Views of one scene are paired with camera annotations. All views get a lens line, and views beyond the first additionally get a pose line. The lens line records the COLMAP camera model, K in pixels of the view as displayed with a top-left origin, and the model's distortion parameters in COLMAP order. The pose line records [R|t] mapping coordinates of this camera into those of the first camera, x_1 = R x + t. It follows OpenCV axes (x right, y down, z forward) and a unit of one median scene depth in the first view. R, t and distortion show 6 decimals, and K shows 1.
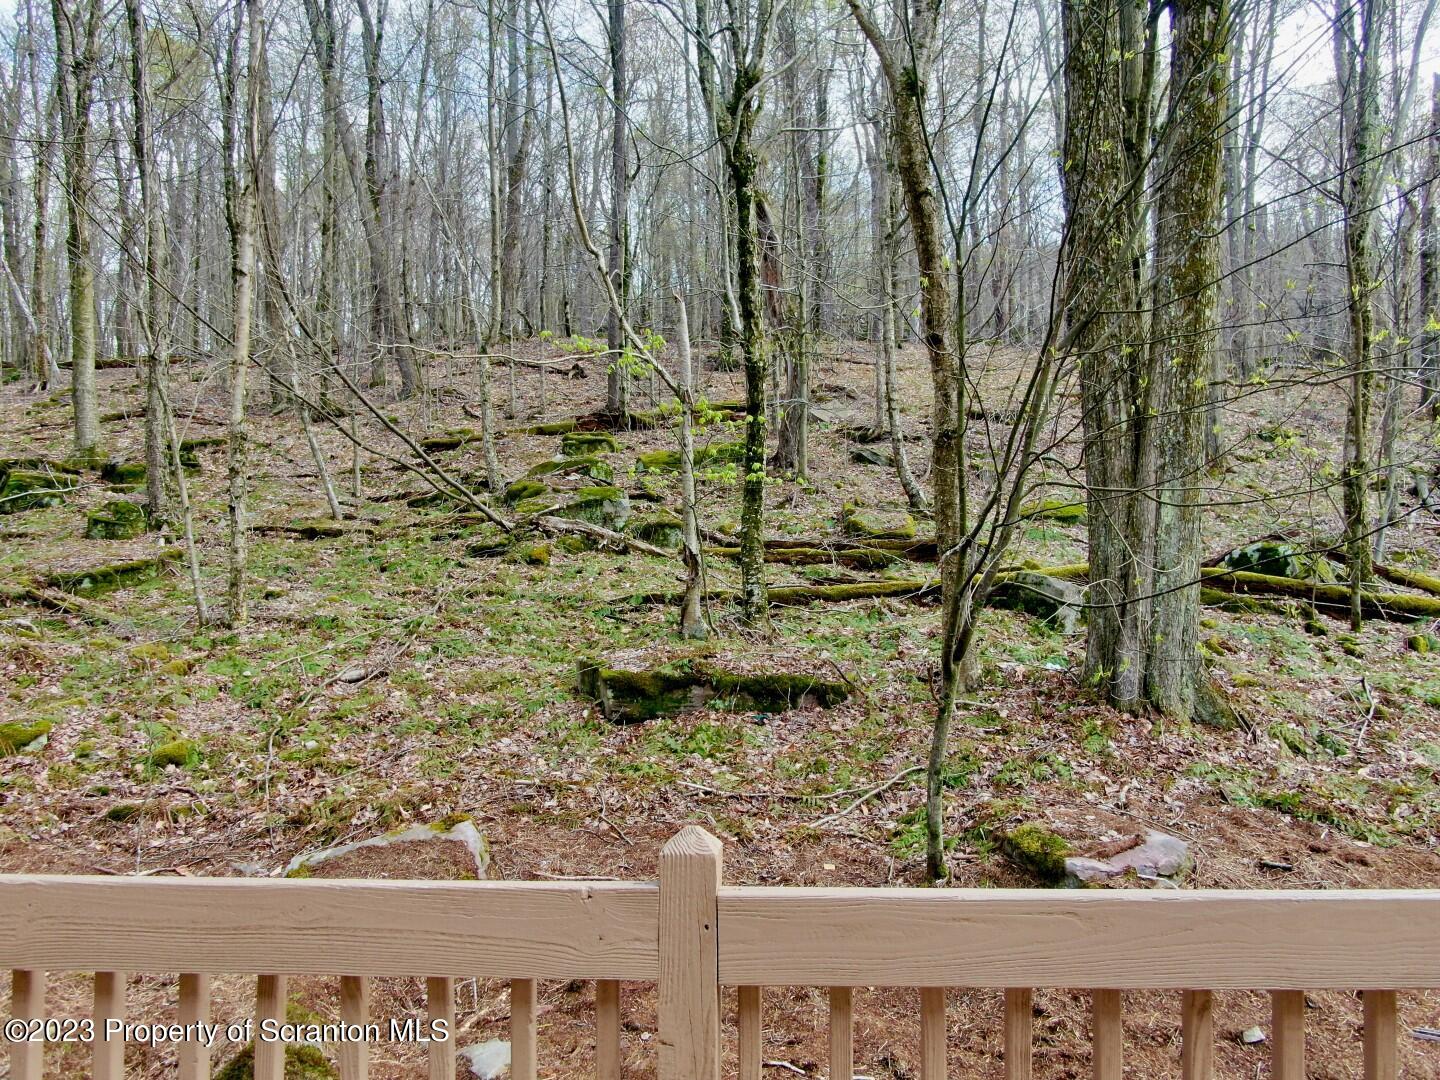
lens RADIAL K [[1034.9, 0, 715.2], [0, 1034.9, 538.3], [0, 0, 1]] dist [-0.011171, 0.002033]
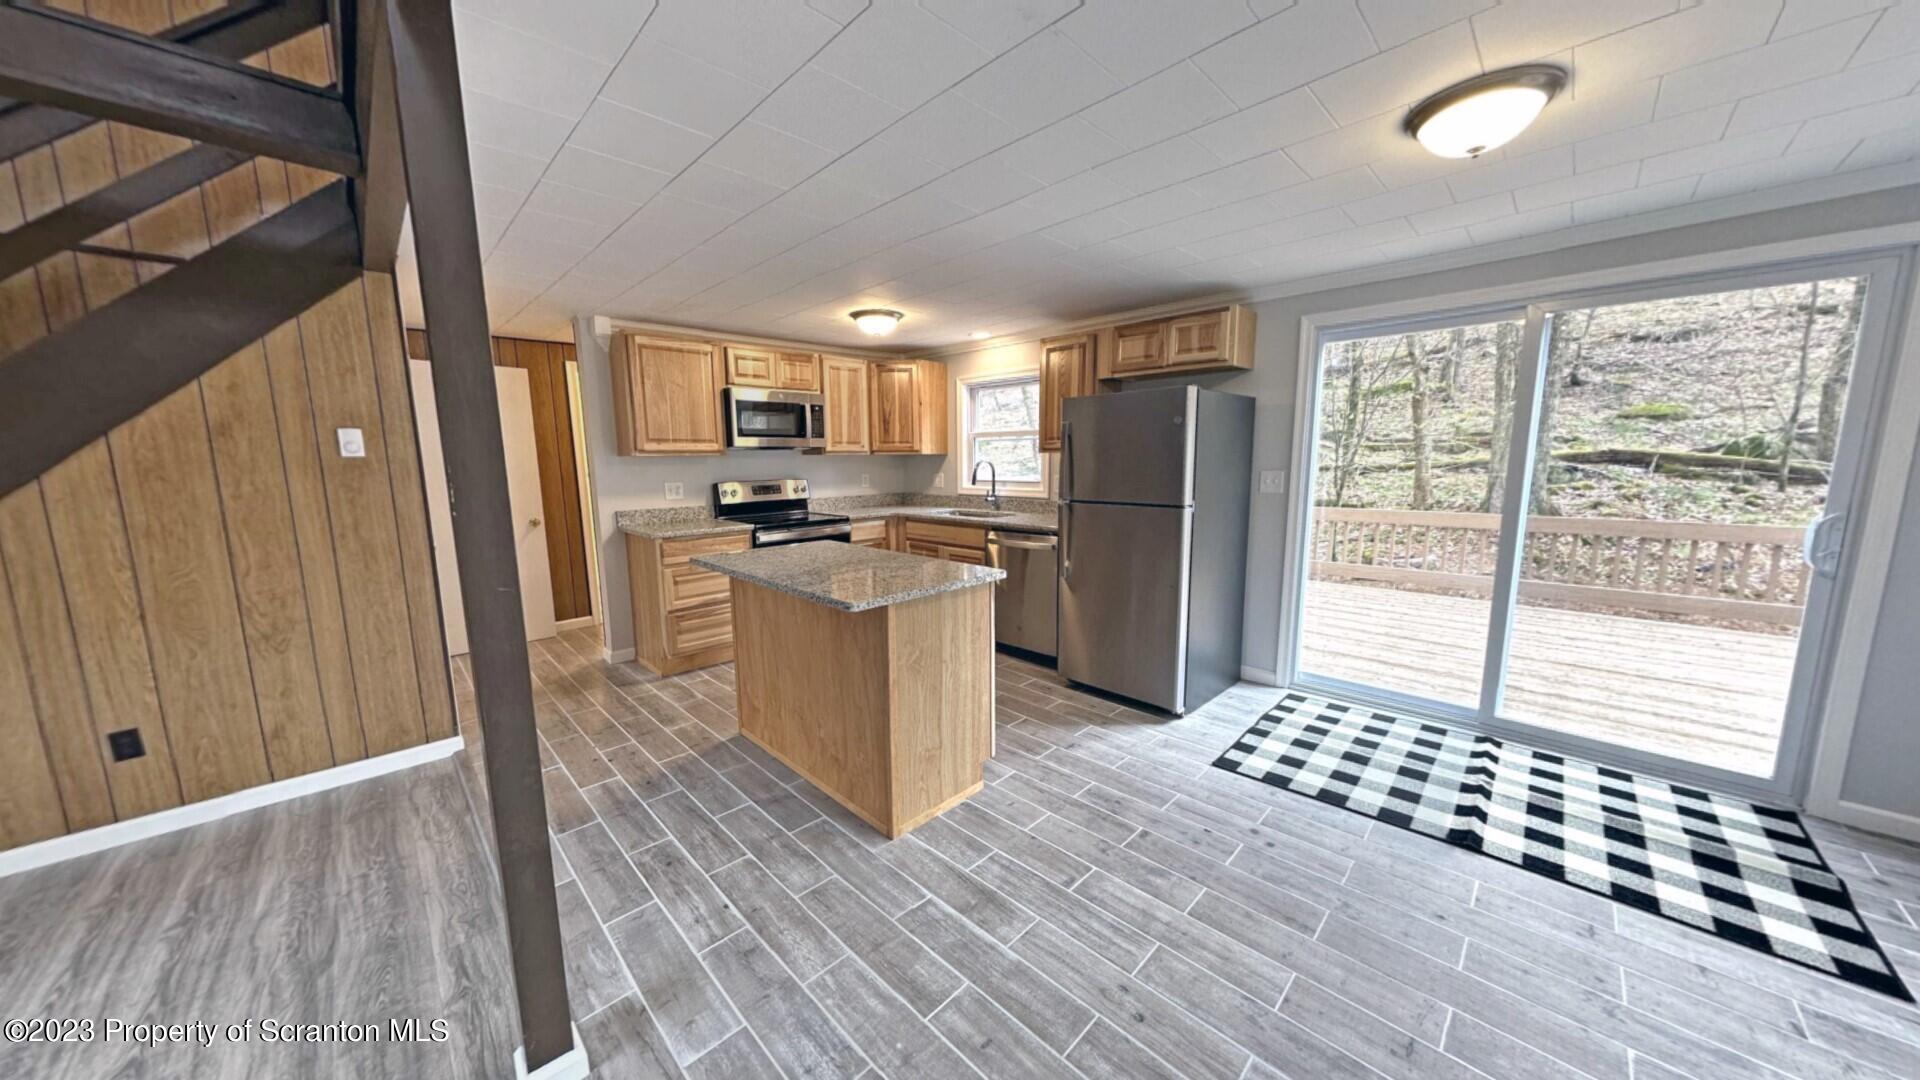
lens RADIAL K [[605.2, 0, 953.4], [0, 605.2, 542.9], [0, 0, 1]] dist [-0.005883, 0.000018]
pose [[0.722633, 0.088690, -0.685518, 0.323062], [0.035984, 0.985563, 0.165441, -0.028741], [0.690295, -0.144220, 0.709009, -0.520482]]
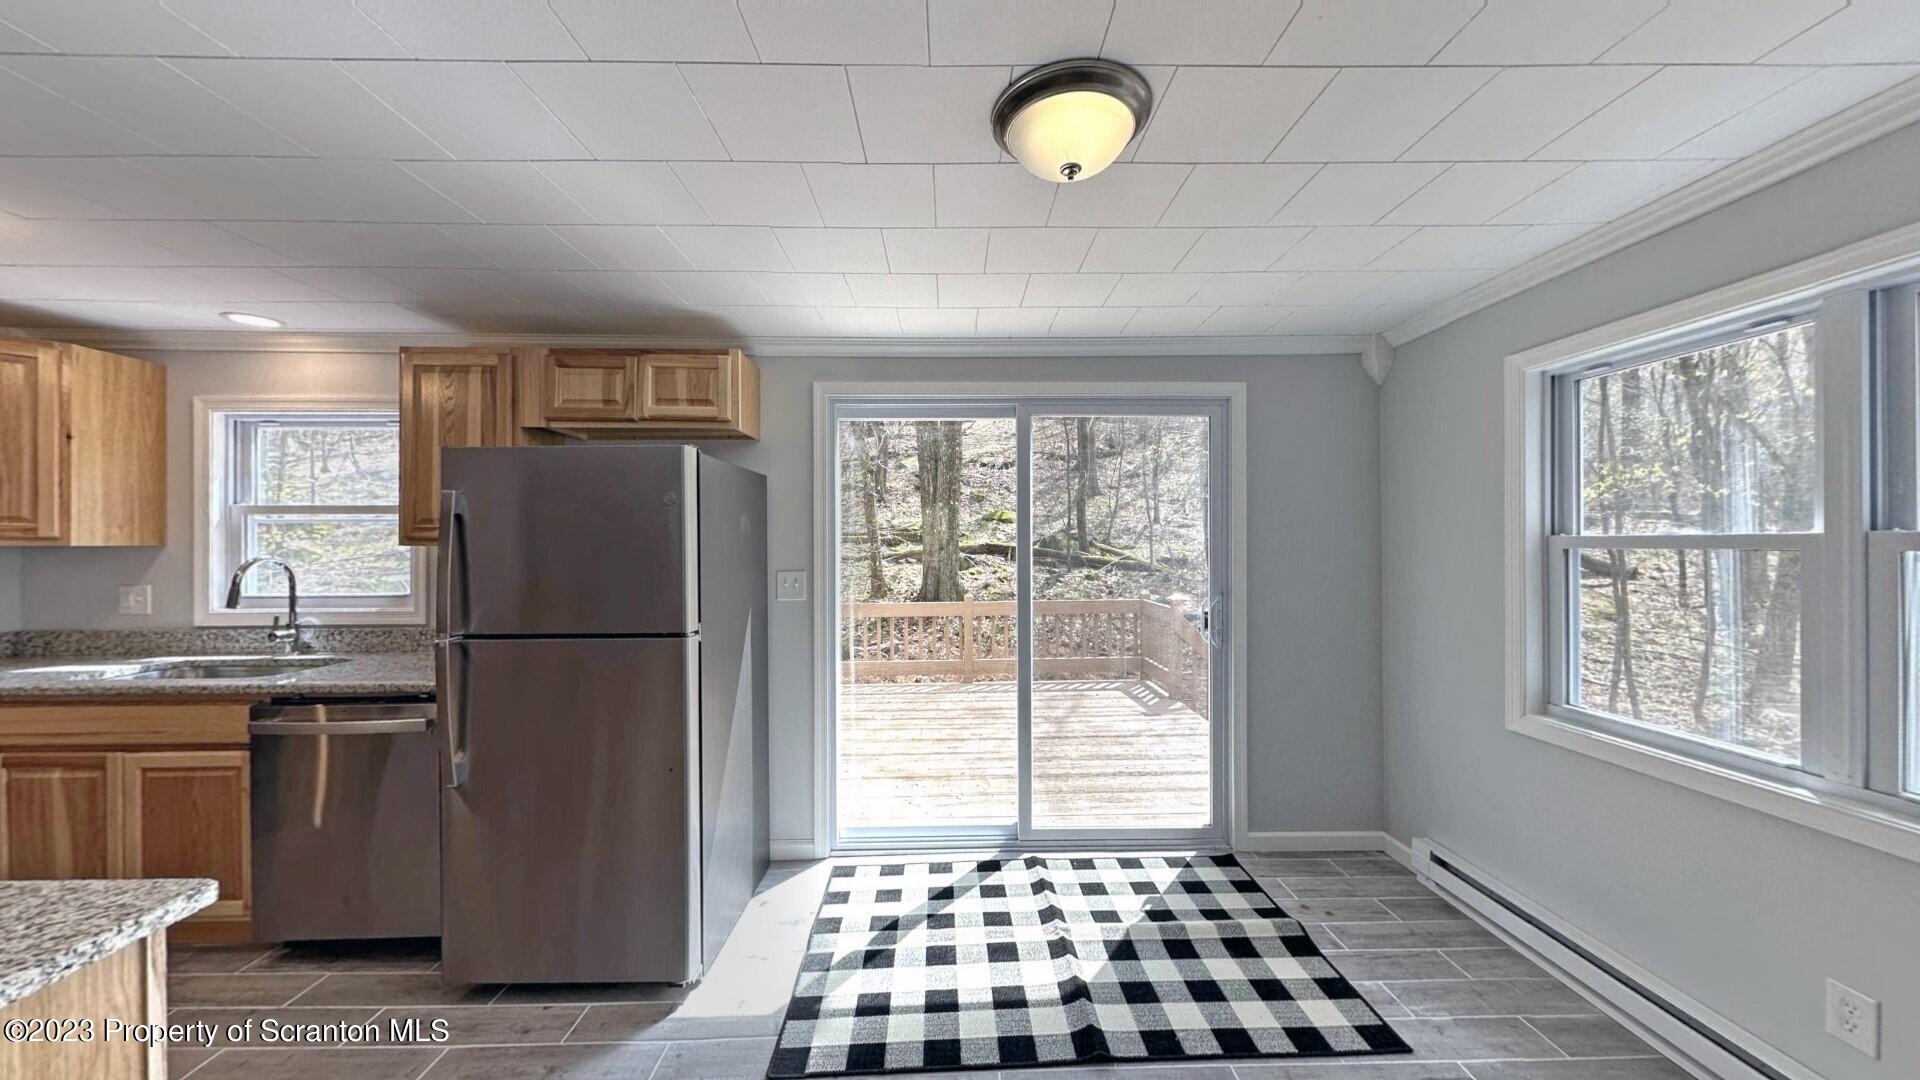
lens RADIAL K [[646.1, 0, 959.7], [0, 646.1, 544.3], [0, 0, 1]] dist [0.000013, -0.000021]
pose [[0.998614, -0.006181, 0.052266, 0.279386], [0.004258, 0.999313, 0.036821, -0.027632], [-0.052457, -0.036548, 0.997954, -0.441008]]
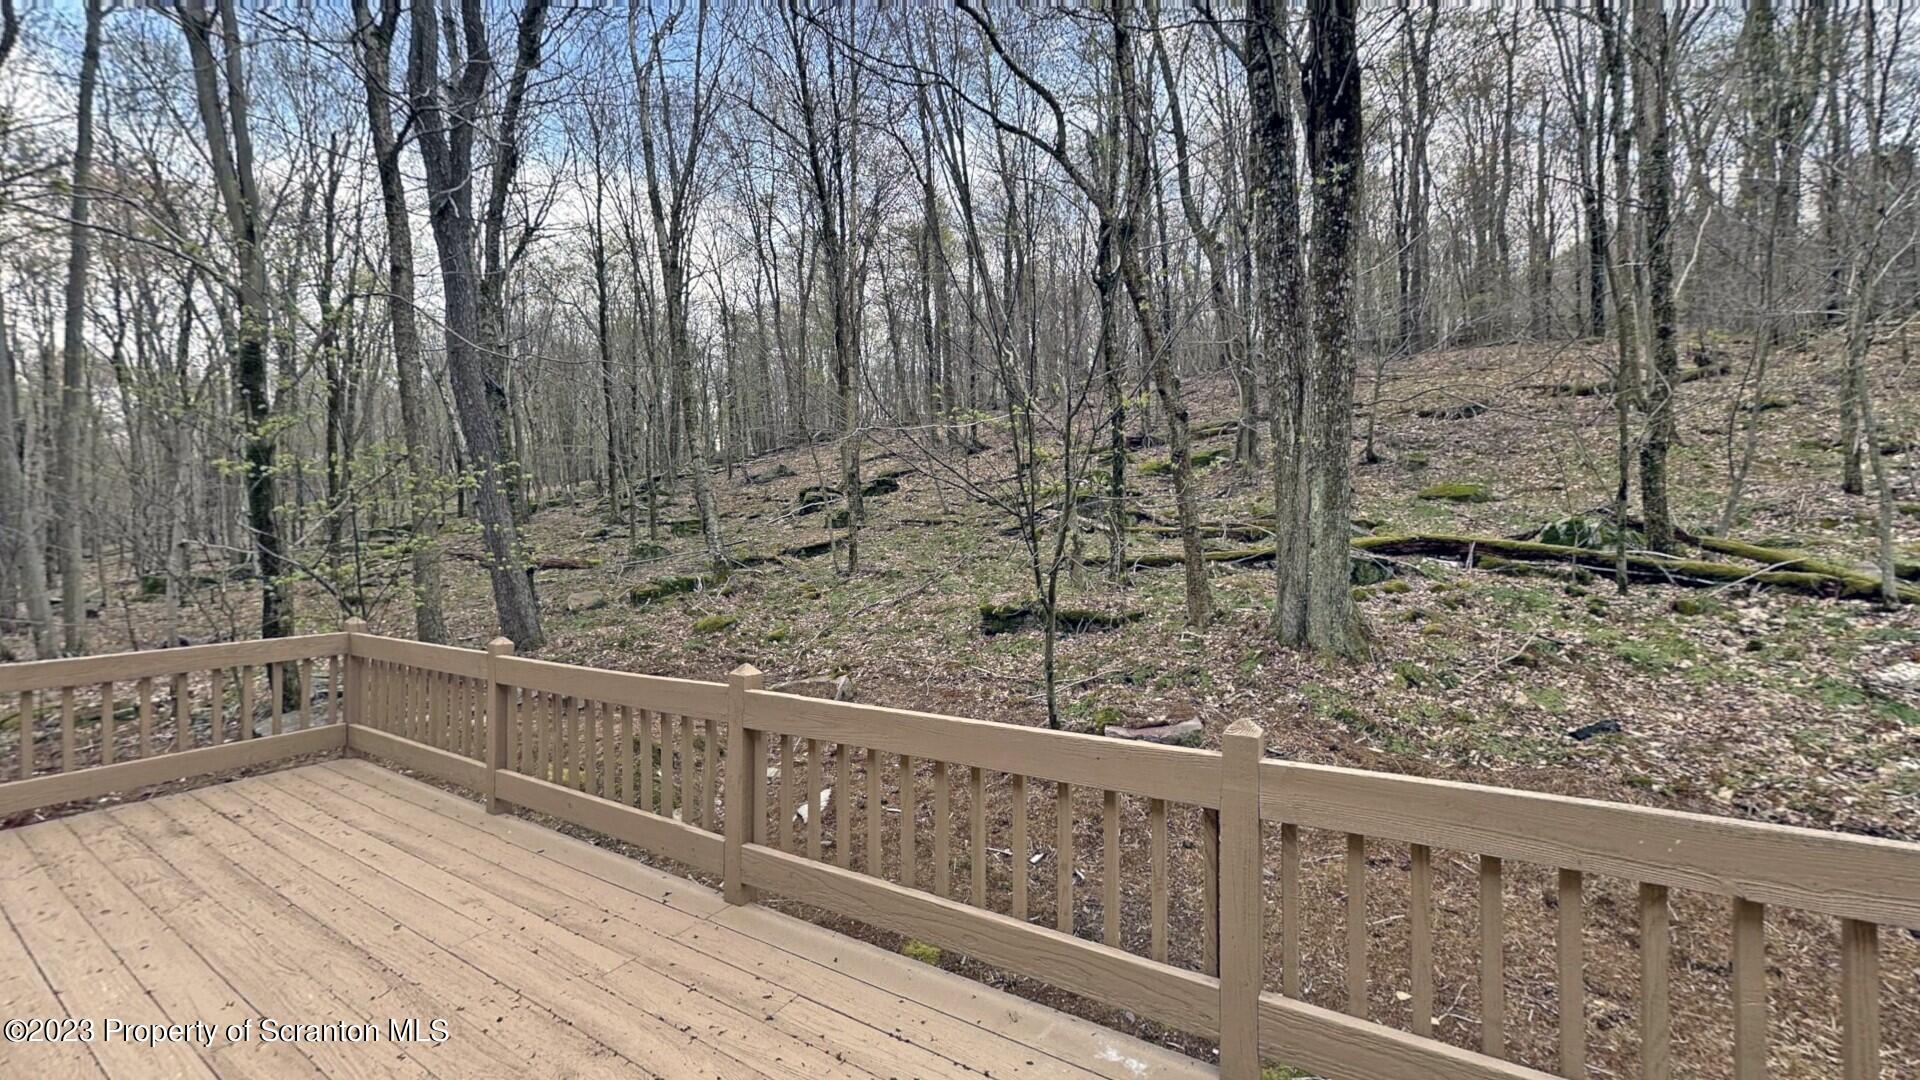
lens RADIAL K [[702.9, 0, 960.2], [0, 702.9, 545.0], [0, 0, 1]] dist [-0.000089, -0.000073]
pose [[0.875195, -0.006611, -0.483724, 0.337358], [0.026390, 0.999070, 0.034093, -0.009910], [0.483049, -0.042604, 0.874556, -0.038153]]
